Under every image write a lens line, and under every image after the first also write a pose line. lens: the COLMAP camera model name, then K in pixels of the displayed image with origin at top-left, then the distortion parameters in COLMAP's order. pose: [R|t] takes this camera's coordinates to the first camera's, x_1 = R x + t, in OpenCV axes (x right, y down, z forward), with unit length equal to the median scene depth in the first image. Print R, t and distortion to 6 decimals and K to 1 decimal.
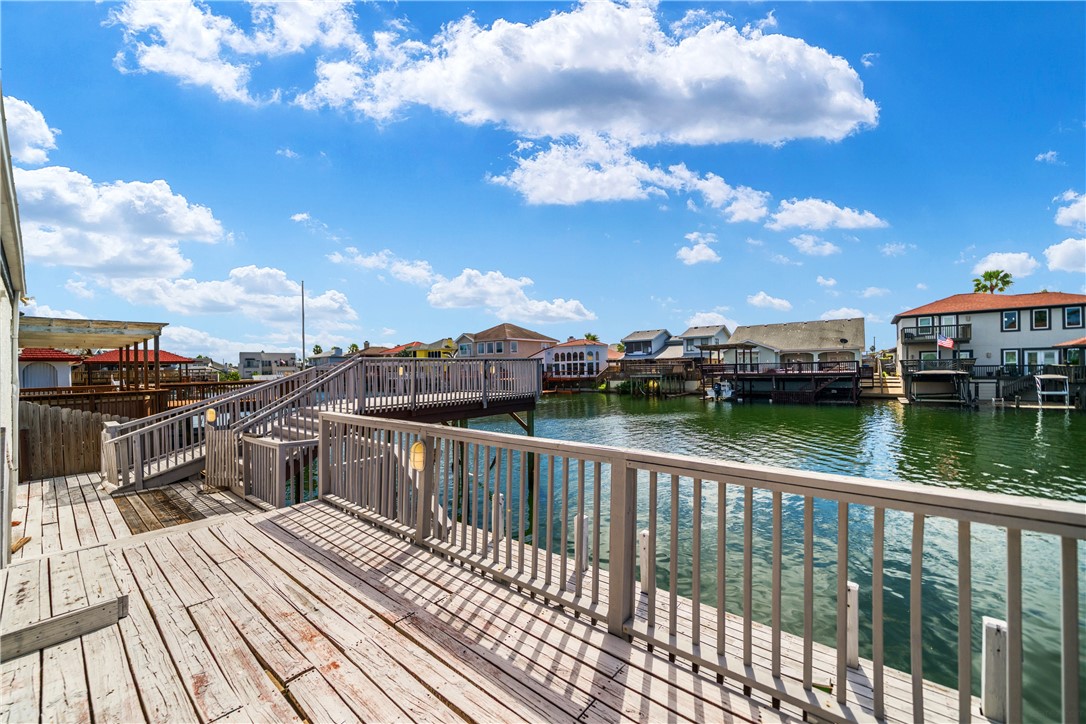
lens RADIAL K [[412.4, 0, 584.0], [0, 412.4, 373.4], [0, 0, 1]] dist [-0.001540, -0.000661]
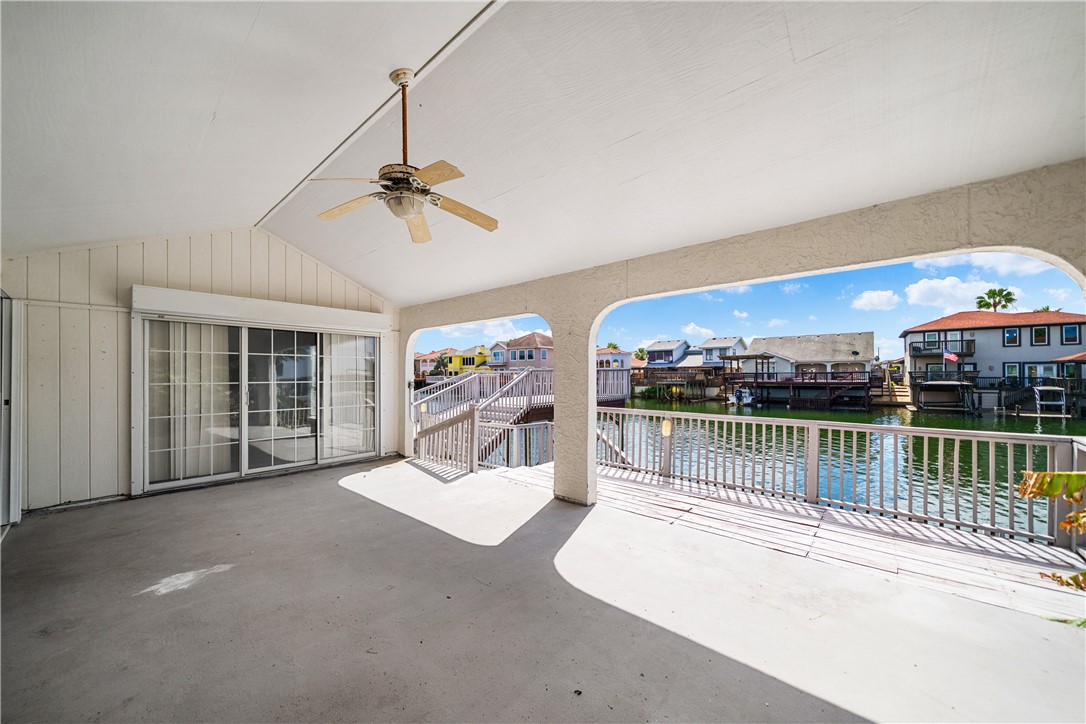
lens RADIAL K [[412.4, 0, 559.7], [0, 412.4, 375.2], [0, 0, 1]] dist [-0.001540, -0.000661]
pose [[0.999353, 0.012387, -0.033755, -0.120072], [-0.012629, 0.999896, -0.006946, -0.002374], [0.033666, 0.007368, 0.999406, -0.125208]]
